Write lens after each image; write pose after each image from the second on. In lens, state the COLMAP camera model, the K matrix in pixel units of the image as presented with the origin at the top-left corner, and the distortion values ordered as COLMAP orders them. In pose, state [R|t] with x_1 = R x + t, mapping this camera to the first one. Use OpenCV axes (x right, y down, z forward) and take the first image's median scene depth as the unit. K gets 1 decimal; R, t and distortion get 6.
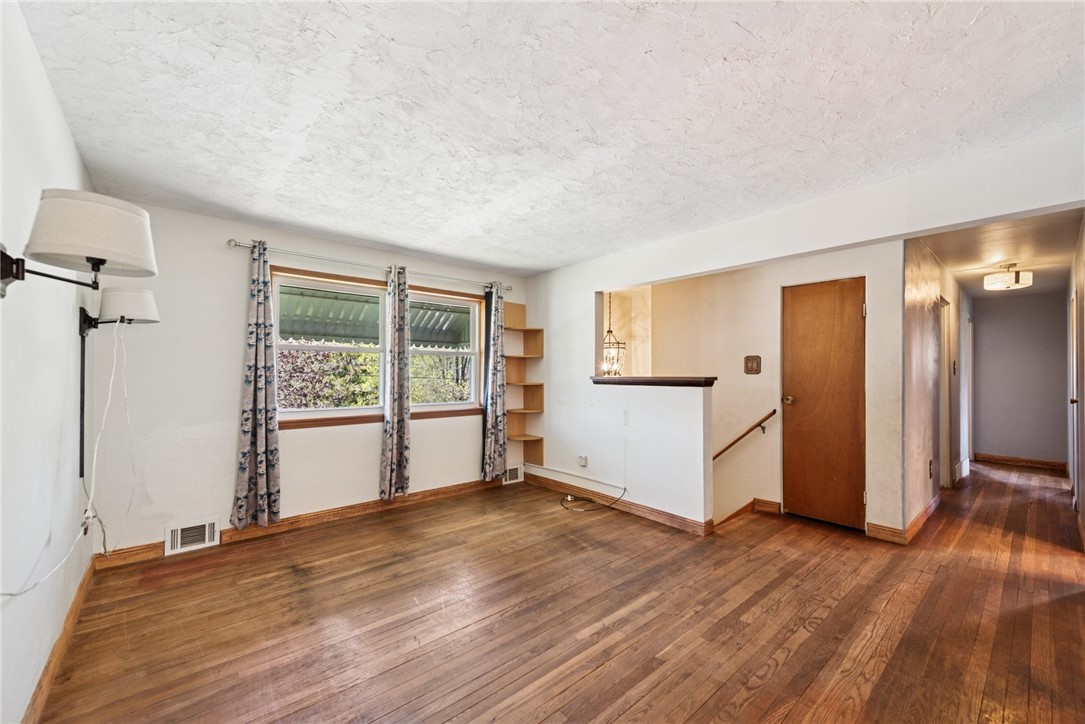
lens RADIAL K [[433.9, 0, 552.9], [0, 433.9, 367.7], [0, 0, 1]] dist [0.014763, -0.002014]
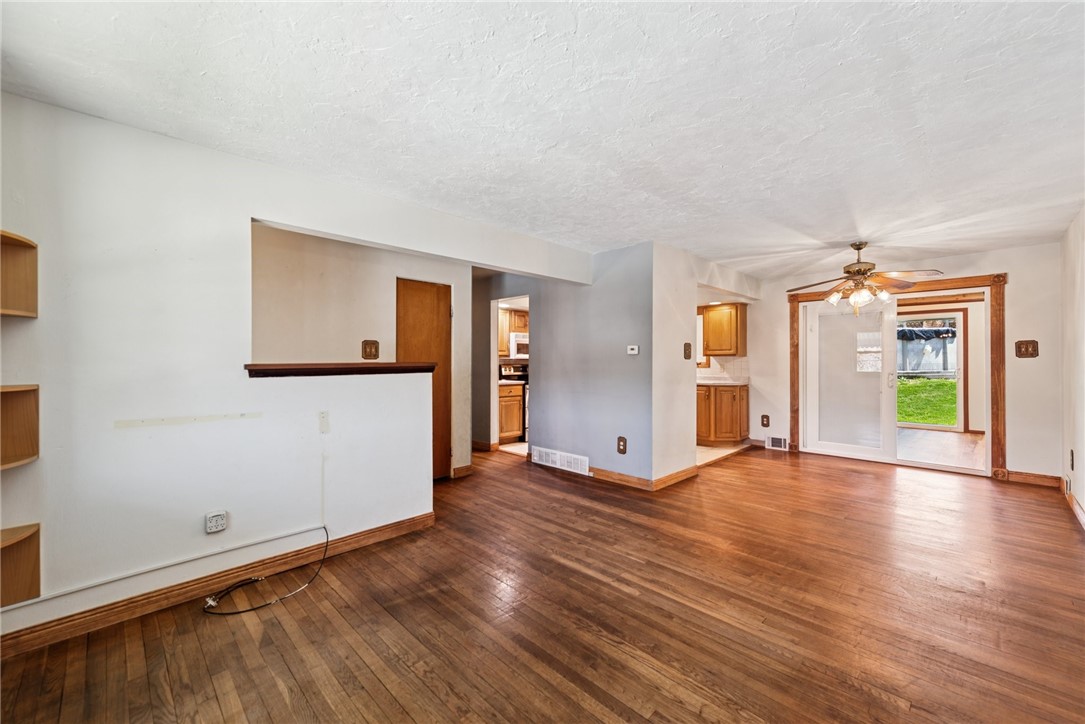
lens RADIAL K [[433.9, 0, 548.4], [0, 433.9, 361.2], [0, 0, 1]] dist [0.014763, -0.002014]
pose [[-0.075018, -0.007733, 0.997152, -0.665632], [-0.012062, 0.999904, 0.006847, 0.009221], [-0.997109, -0.011514, -0.075104, 0.845524]]
